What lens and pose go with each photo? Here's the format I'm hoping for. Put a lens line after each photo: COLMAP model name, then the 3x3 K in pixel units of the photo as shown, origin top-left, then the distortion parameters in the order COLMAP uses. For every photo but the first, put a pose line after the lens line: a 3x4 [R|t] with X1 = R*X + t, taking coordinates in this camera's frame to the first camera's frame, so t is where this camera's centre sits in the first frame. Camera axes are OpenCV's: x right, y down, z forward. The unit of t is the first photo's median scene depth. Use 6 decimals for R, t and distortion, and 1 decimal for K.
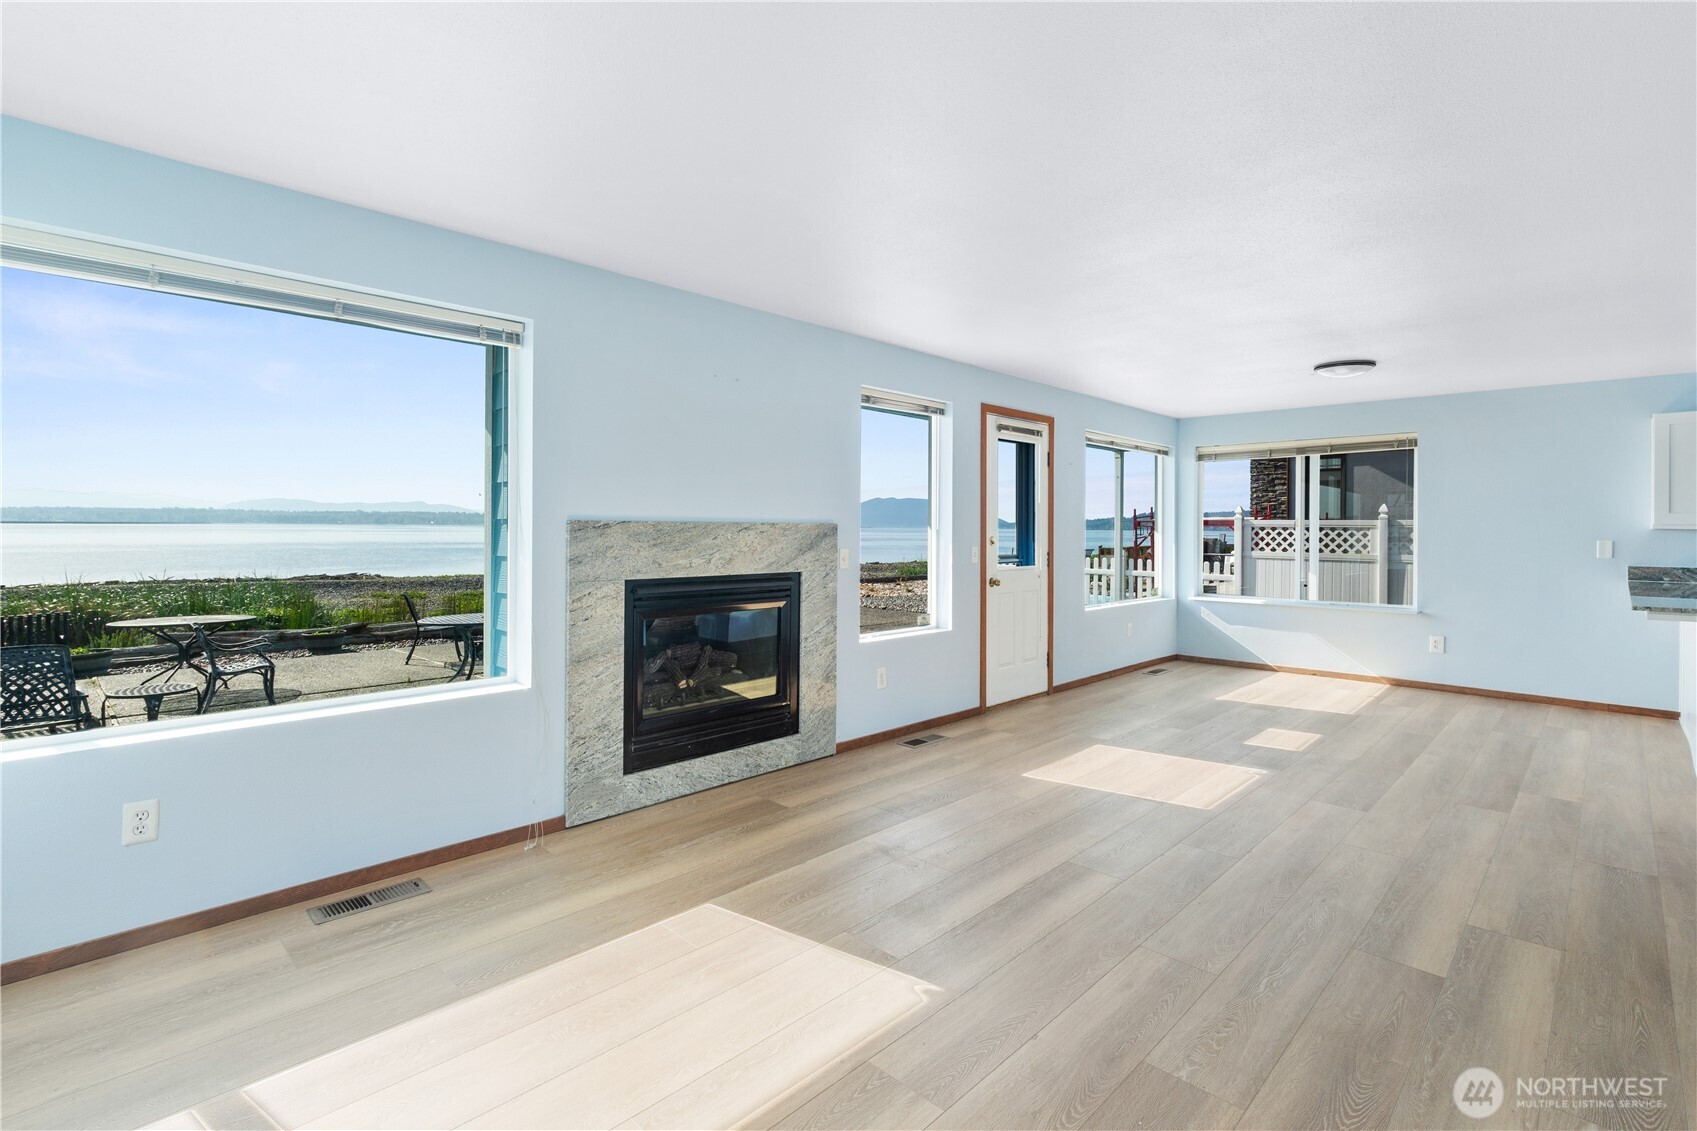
lens RADIAL K [[788.6, 0, 849.3], [0, 788.6, 535.4], [0, 0, 1]] dist [-0.008011, 0.001376]
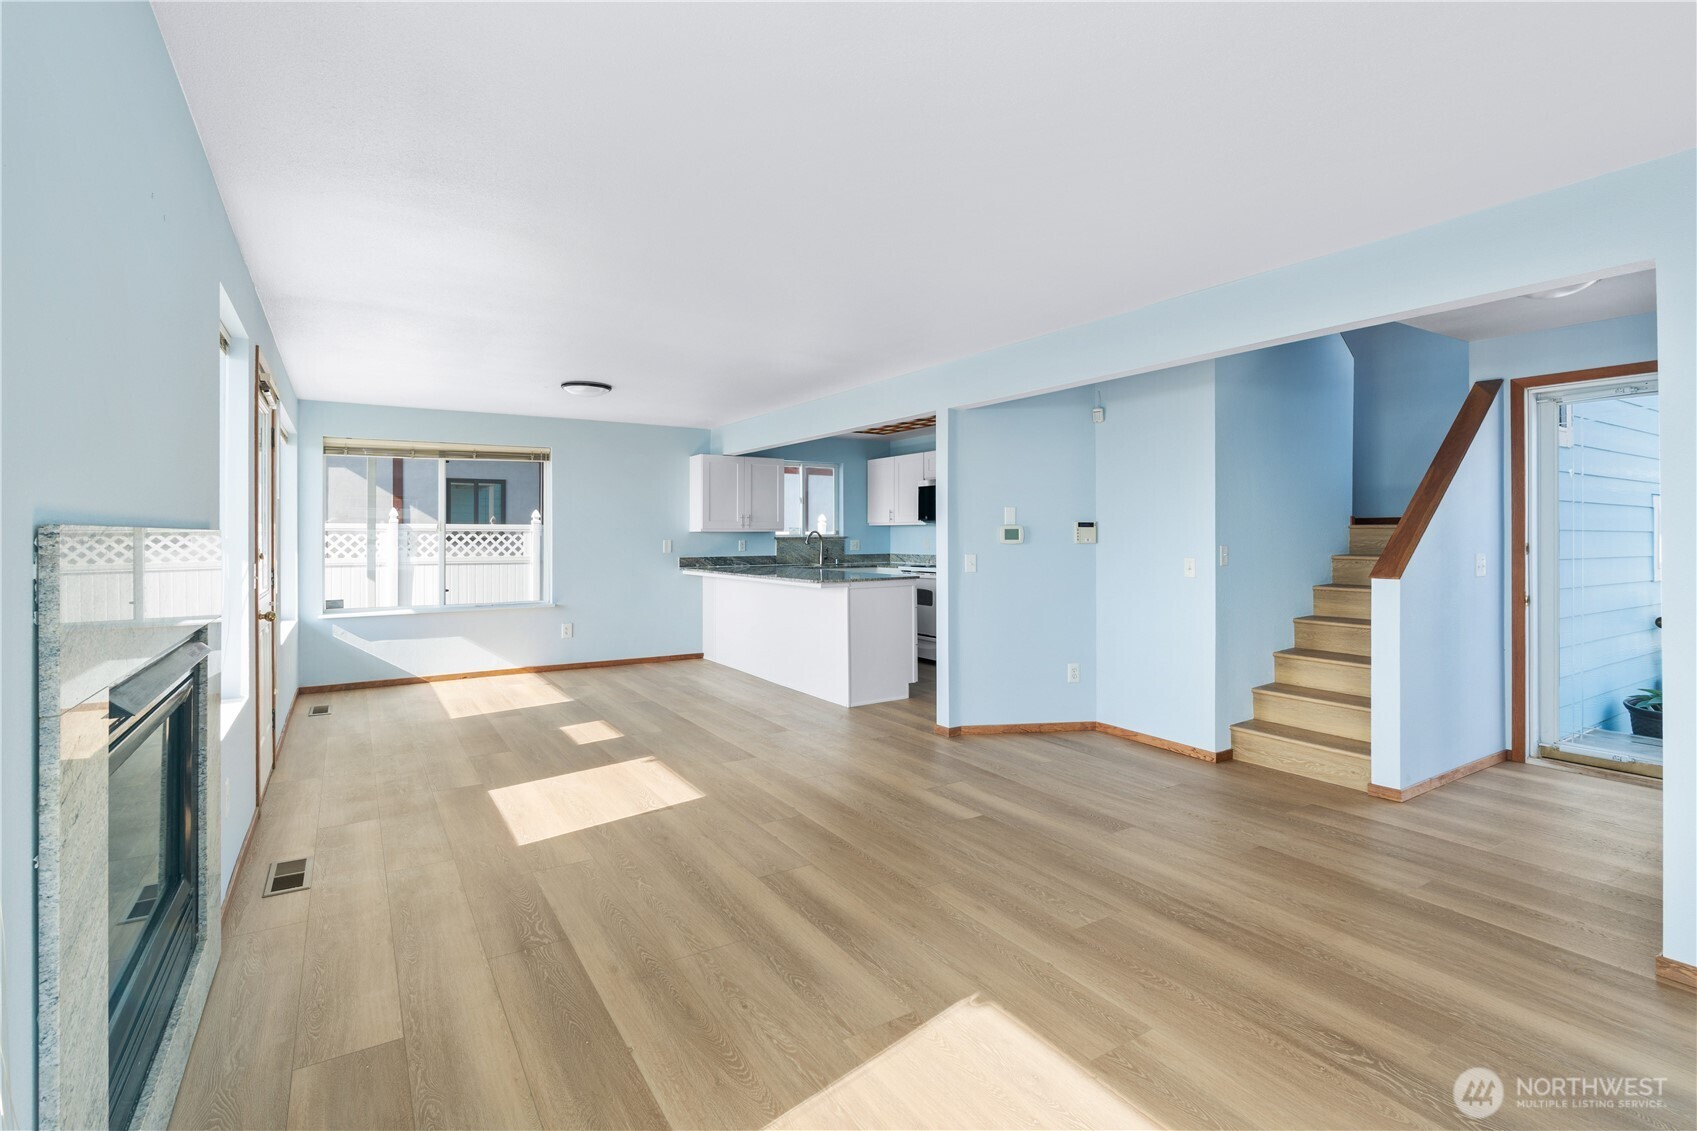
lens RADIAL K [[788.6, 0, 857.0], [0, 788.6, 537.5], [0, 0, 1]] dist [-0.008011, 0.001376]
pose [[0.224611, -0.010747, 0.974389, -0.461403], [0.010403, 0.999909, 0.008631, -0.009617], [-0.974393, 0.008198, 0.224702, 0.475518]]
